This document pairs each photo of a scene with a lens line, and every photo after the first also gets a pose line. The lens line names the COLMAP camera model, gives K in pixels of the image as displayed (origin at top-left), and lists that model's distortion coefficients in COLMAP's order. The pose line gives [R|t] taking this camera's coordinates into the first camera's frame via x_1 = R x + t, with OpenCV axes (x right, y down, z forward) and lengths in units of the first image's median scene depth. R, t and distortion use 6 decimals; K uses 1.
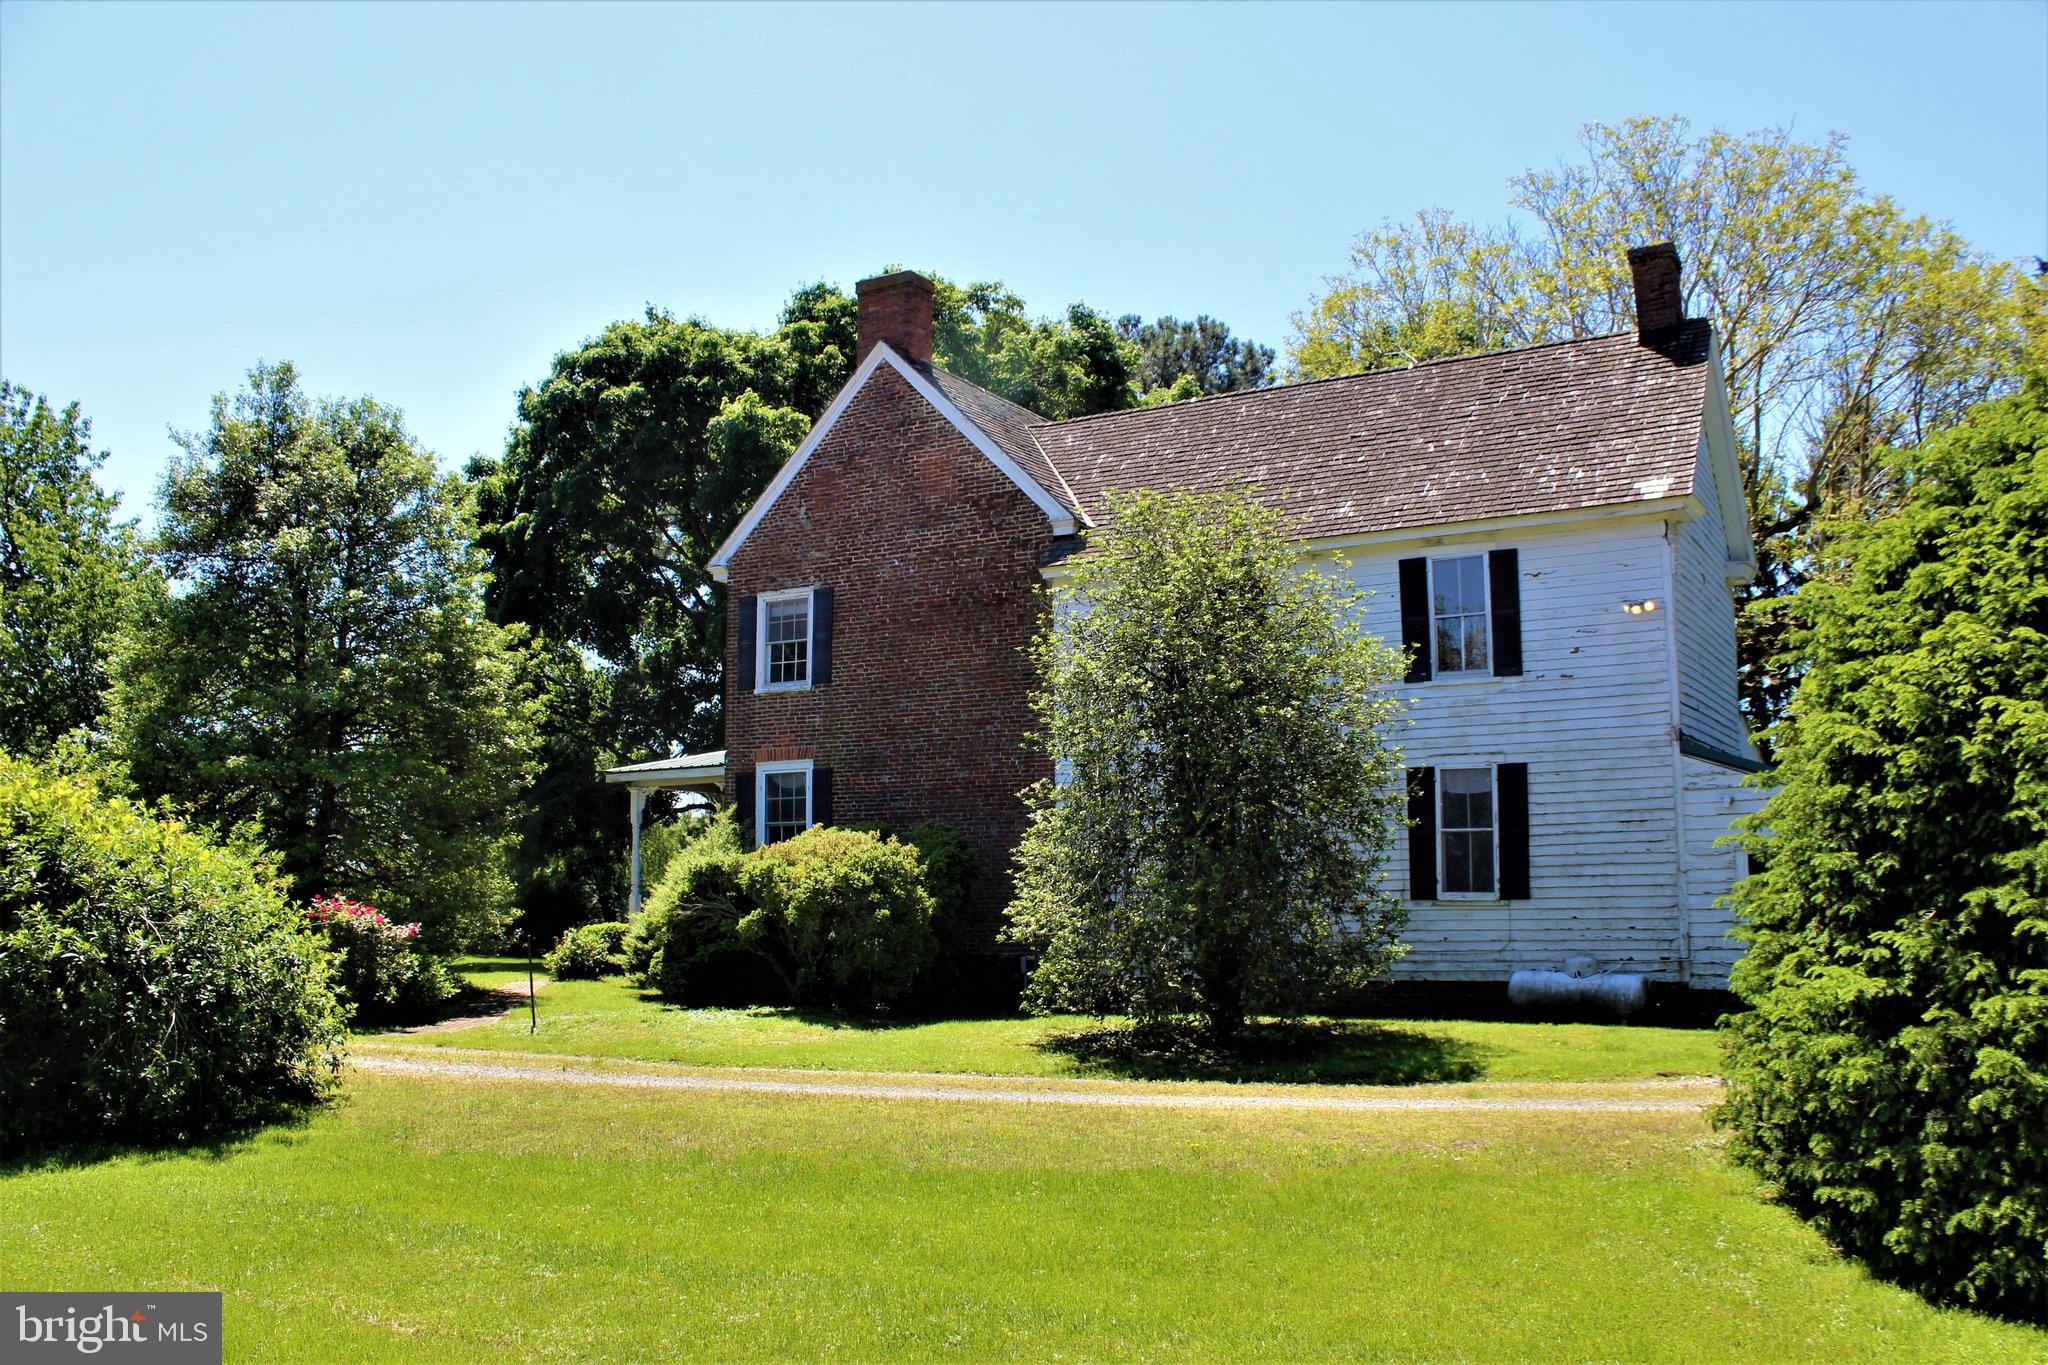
lens RADIAL K [[1712.2, 0, 1015.1], [0, 1712.2, 679.9], [0, 0, 1]] dist [-0.160075, 0.137859]
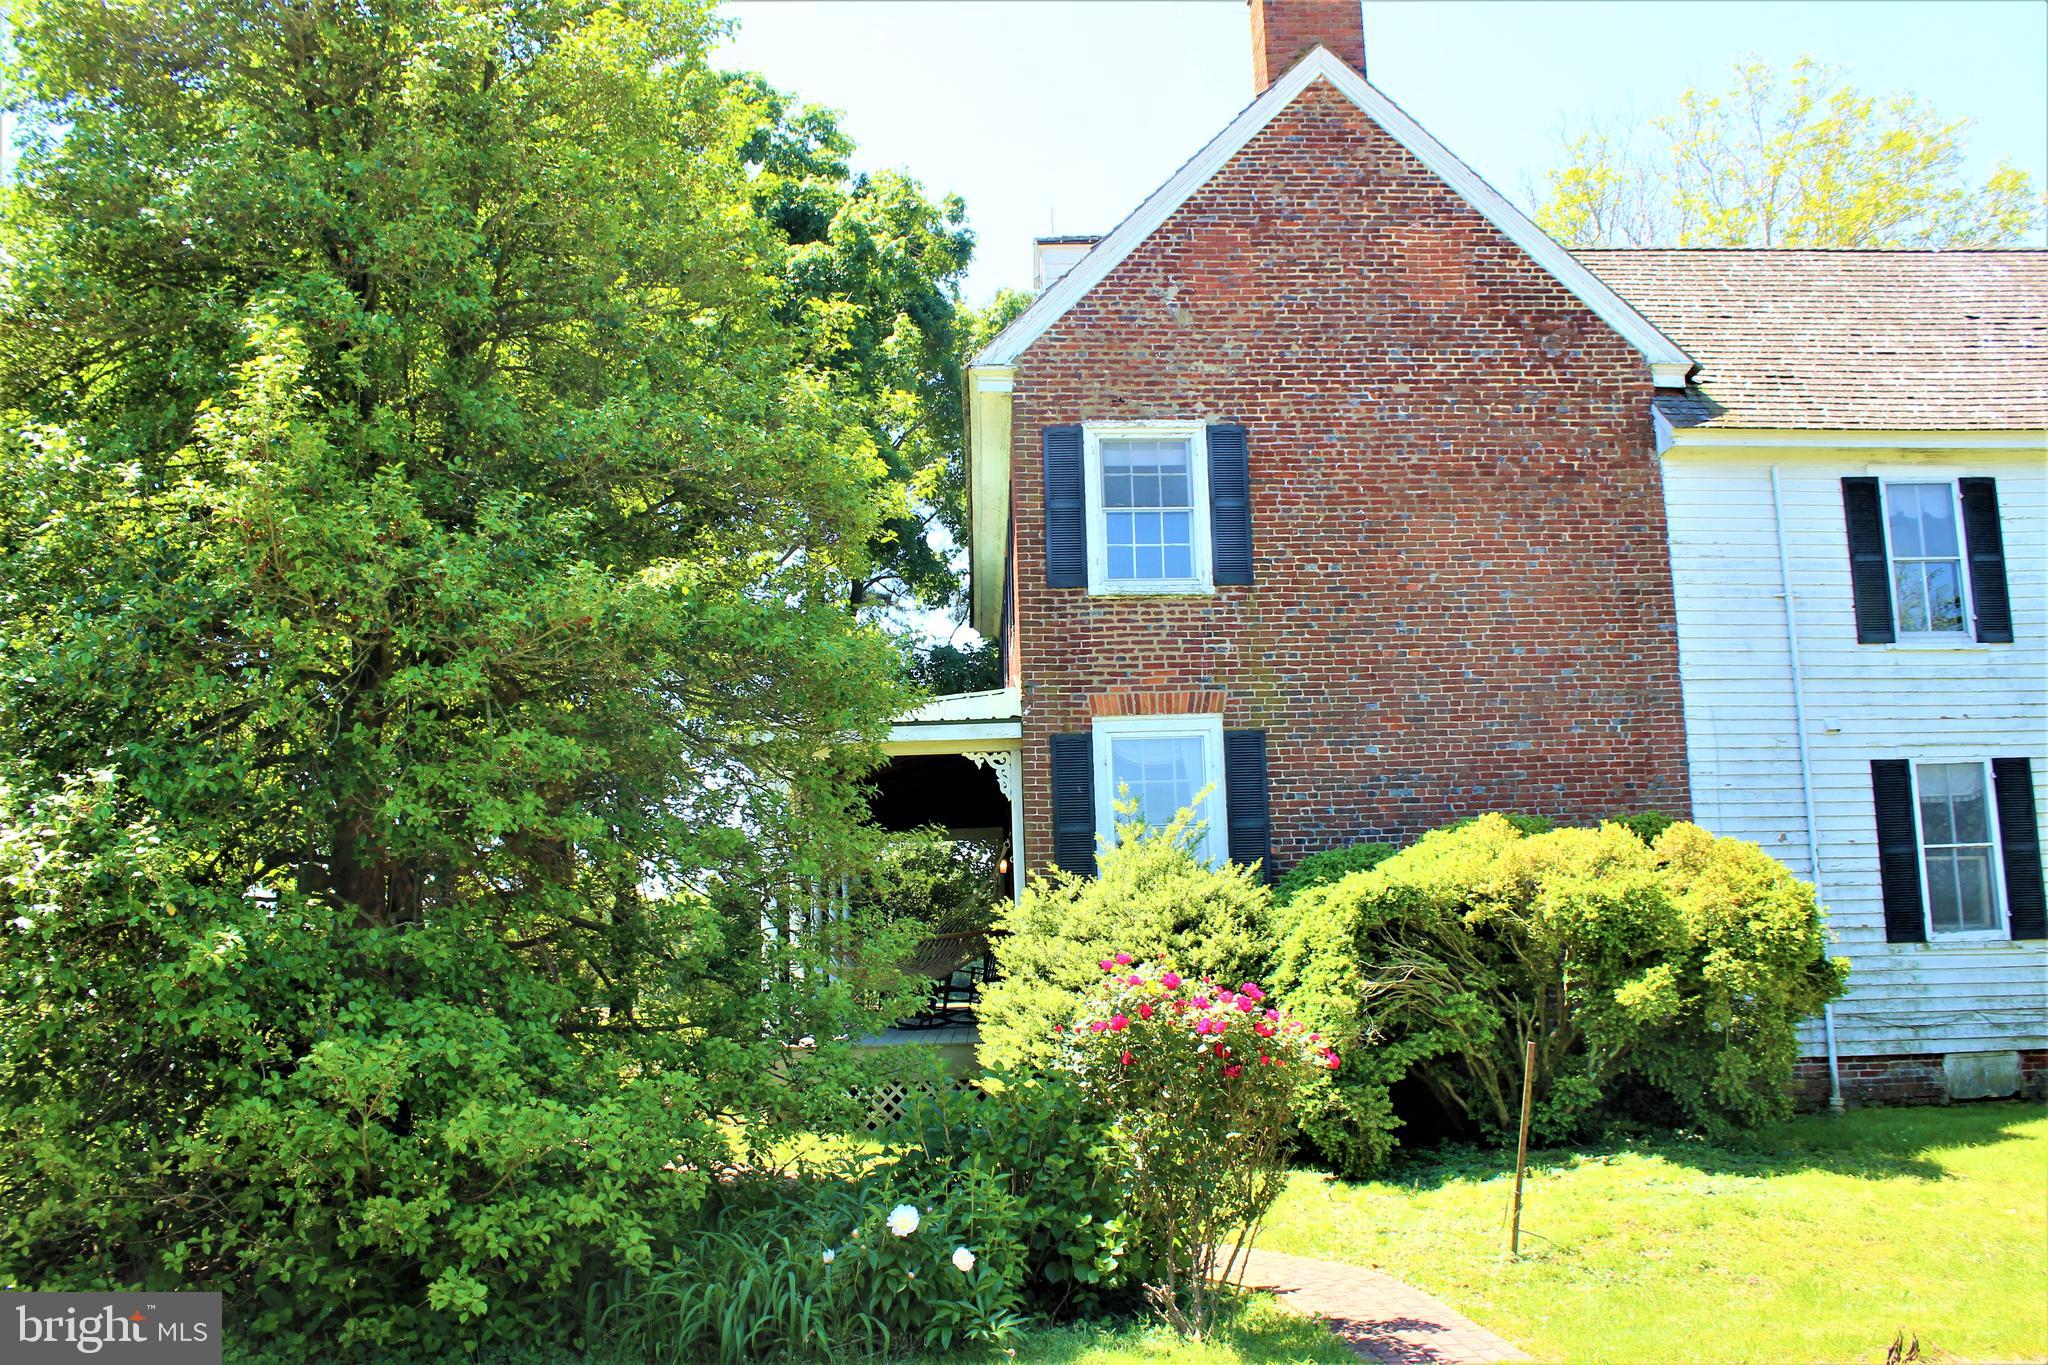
lens RADIAL K [[1712.2, 0, 1015.1], [0, 1712.2, 679.9], [0, 0, 1]] dist [-0.160075, 0.137859]
pose [[0.845871, 0.067964, 0.529039, -0.481341], [-0.047899, 0.997520, -0.051564, 0.067937], [-0.531232, 0.018276, 0.847029, 0.549356]]
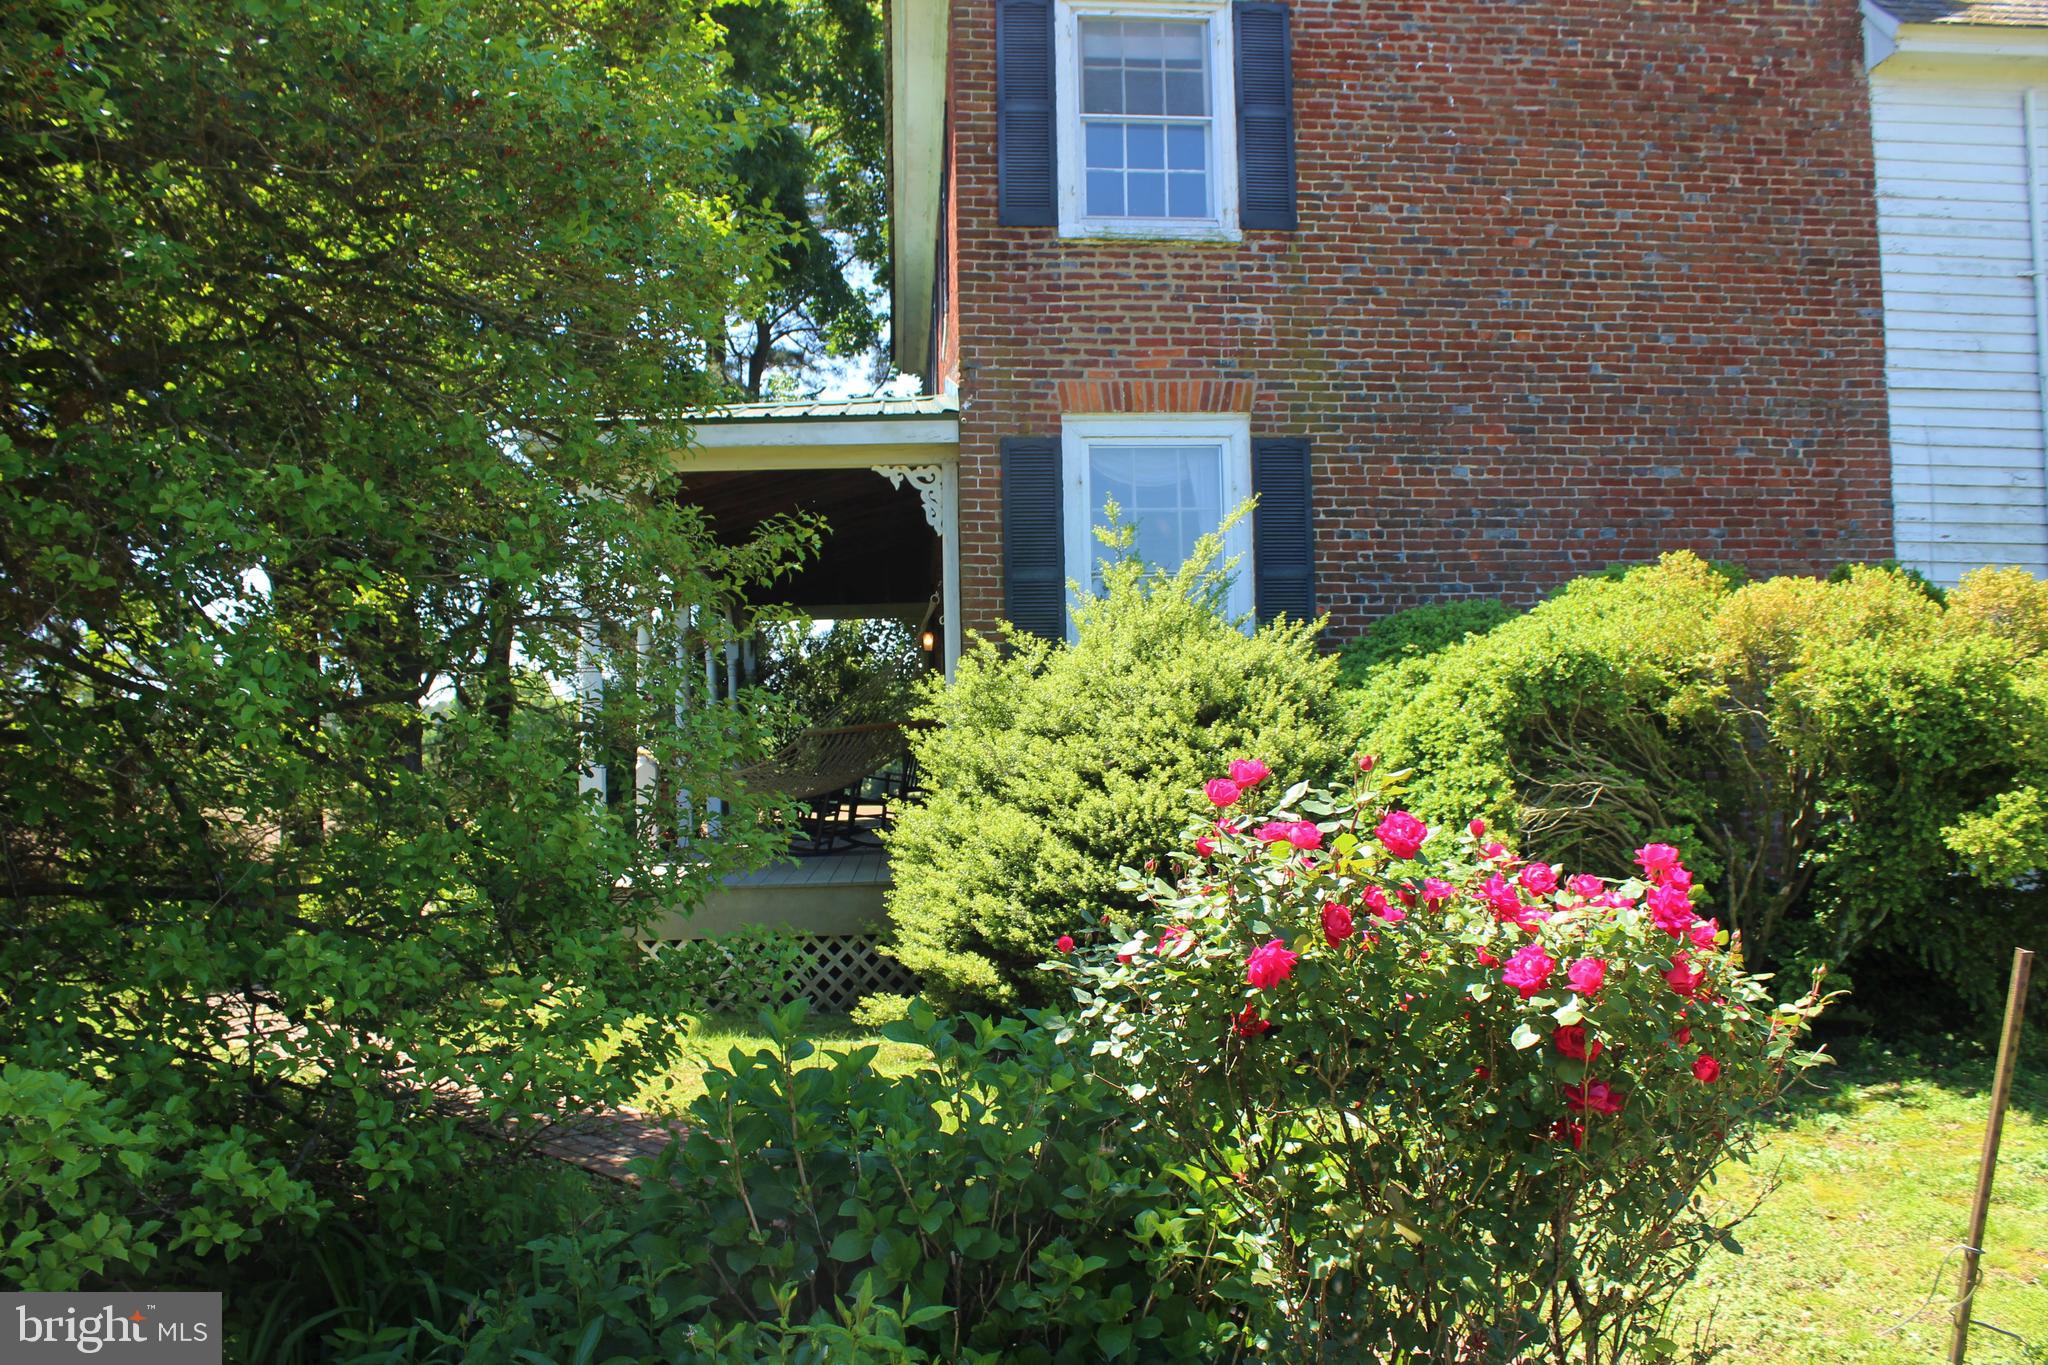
lens RADIAL K [[1712.2, 0, 1015.1], [0, 1712.2, 679.9], [0, 0, 1]] dist [-0.160075, 0.137859]
pose [[0.820700, 0.016277, 0.571128, -0.387521], [-0.061925, 0.996240, 0.060593, 0.087419], [-0.567994, -0.085096, 0.818622, 0.700771]]
